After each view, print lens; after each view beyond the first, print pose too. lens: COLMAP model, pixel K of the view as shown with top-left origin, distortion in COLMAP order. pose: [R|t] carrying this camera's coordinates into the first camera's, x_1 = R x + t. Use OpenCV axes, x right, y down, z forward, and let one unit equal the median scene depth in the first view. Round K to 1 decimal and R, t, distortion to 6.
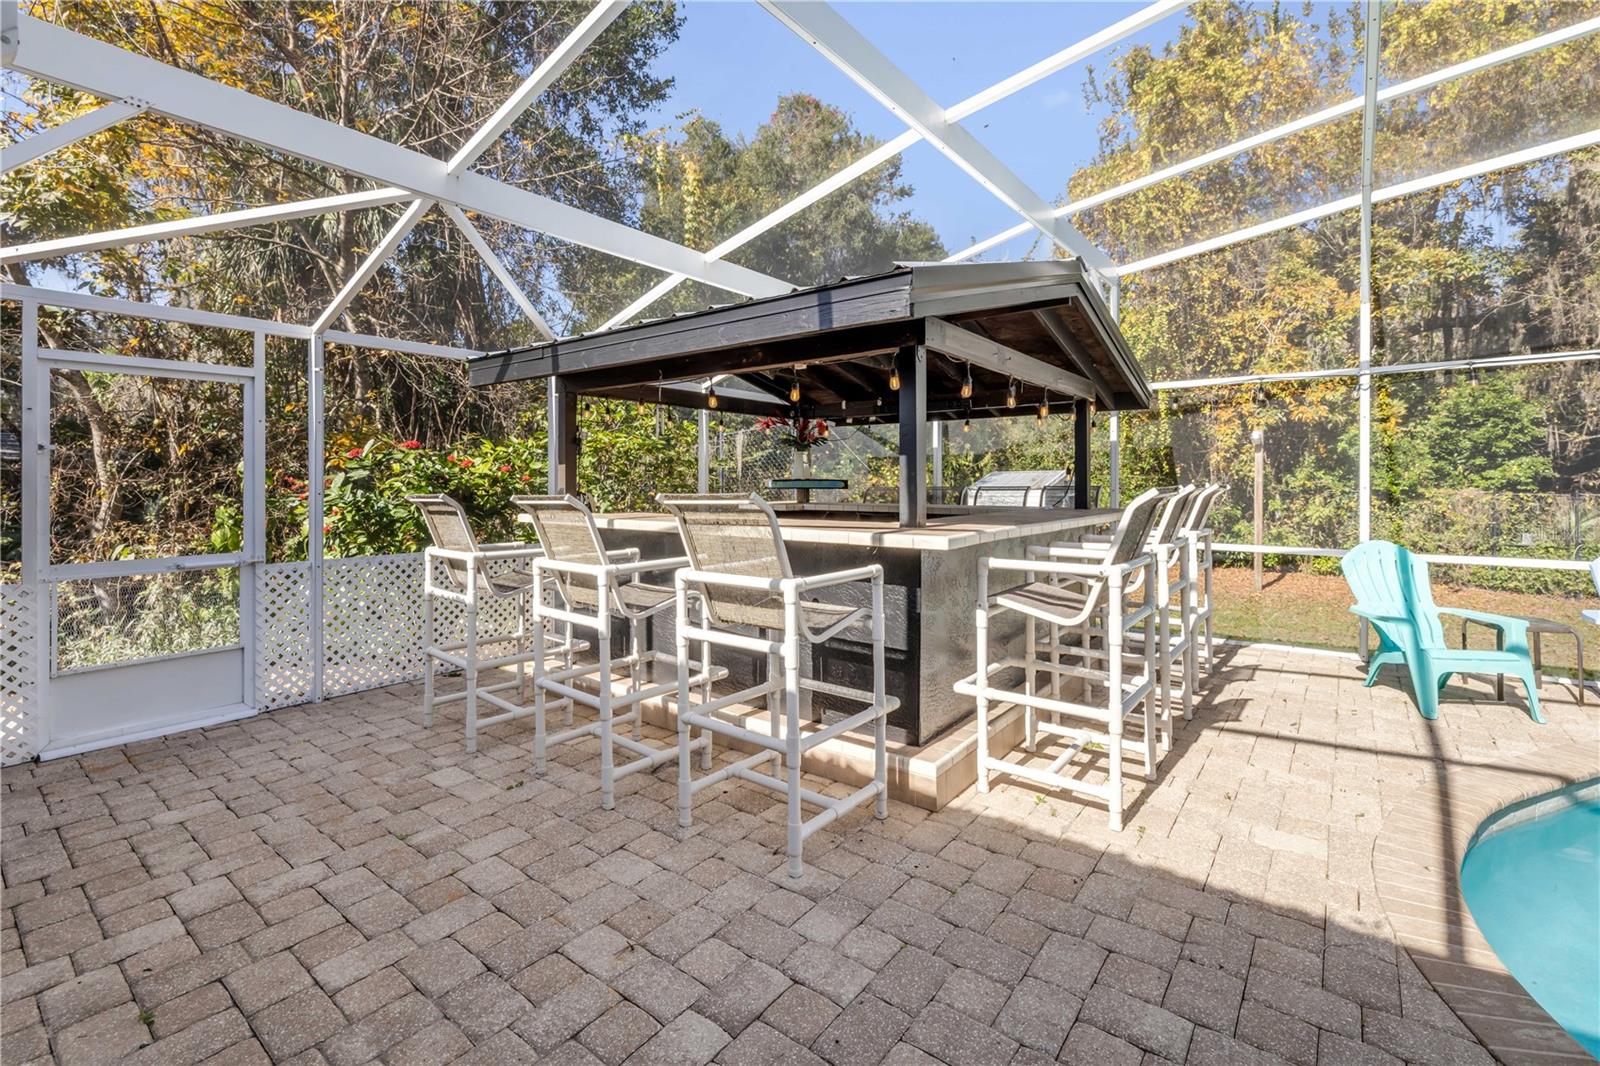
lens RADIAL K [[709.3, 0, 795.2], [0, 709.3, 477.2], [0, 0, 1]] dist [-0.000719, 0.000076]
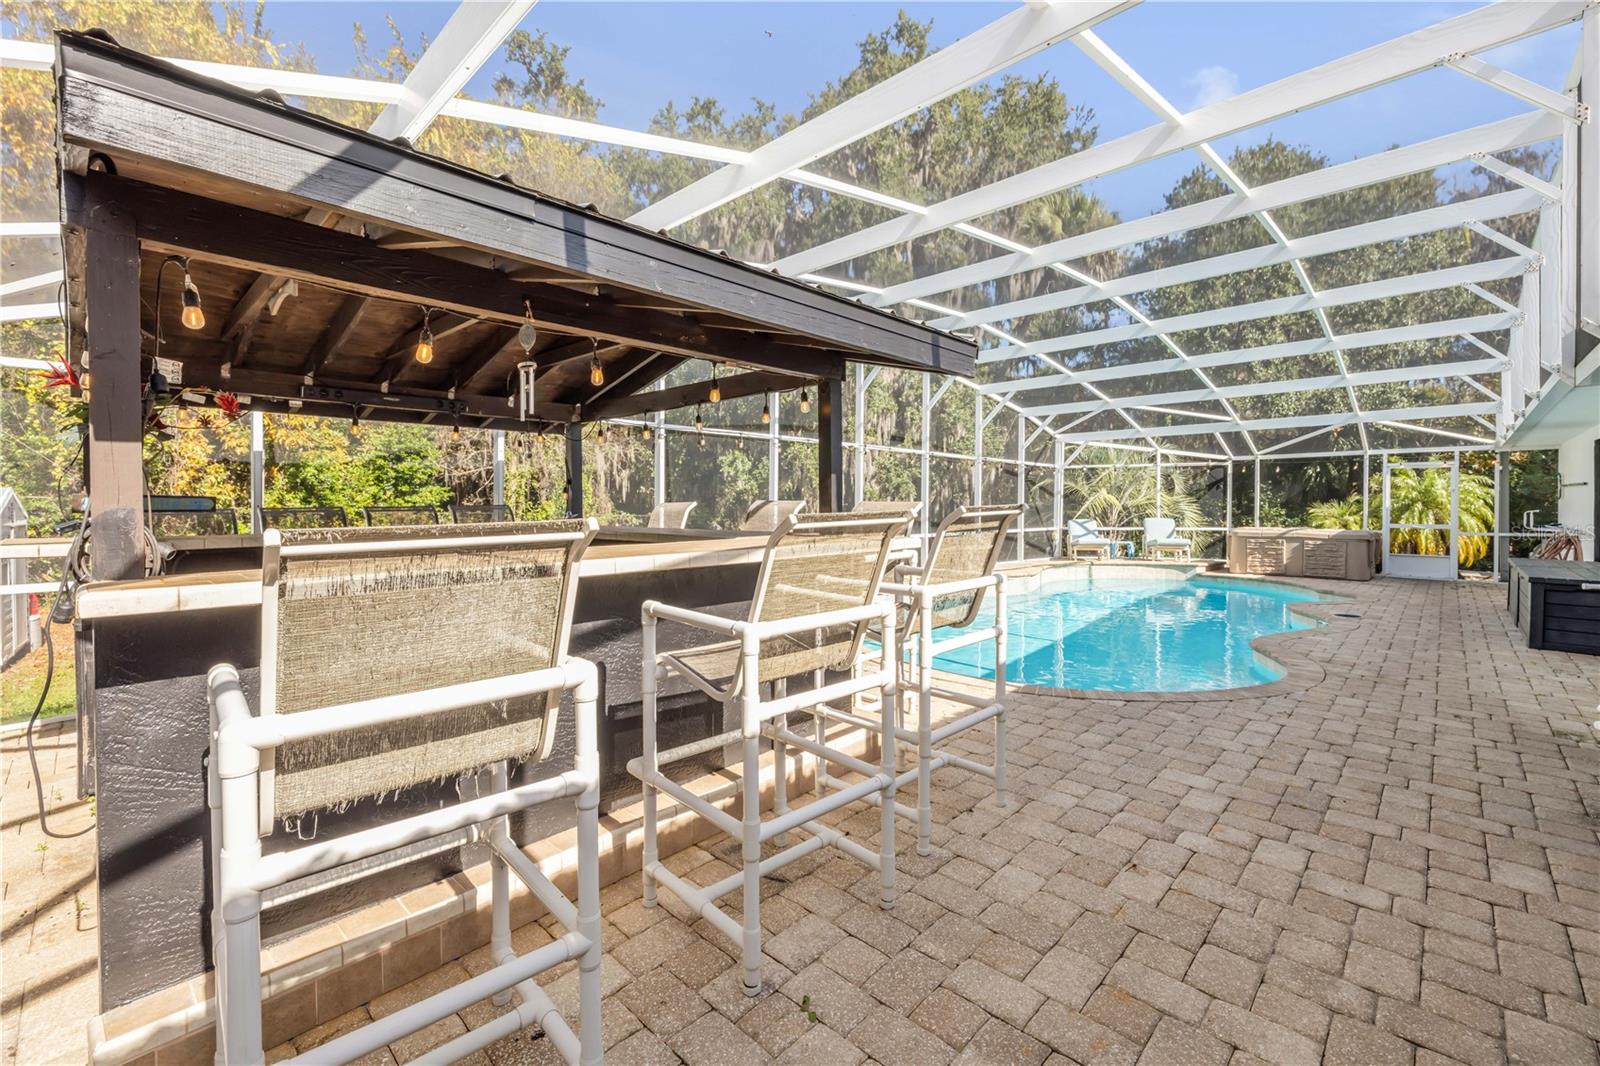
lens RADIAL K [[689.2, 0, 796.3], [0, 689.2, 524.8], [0, 0, 1]] dist [-0.000814, 0.000275]
pose [[0.090928, -0.030702, 0.995384, -1.027234], [-0.001366, 0.999520, 0.030954, 0.018650], [-0.995857, -0.004174, 0.090842, 1.036430]]
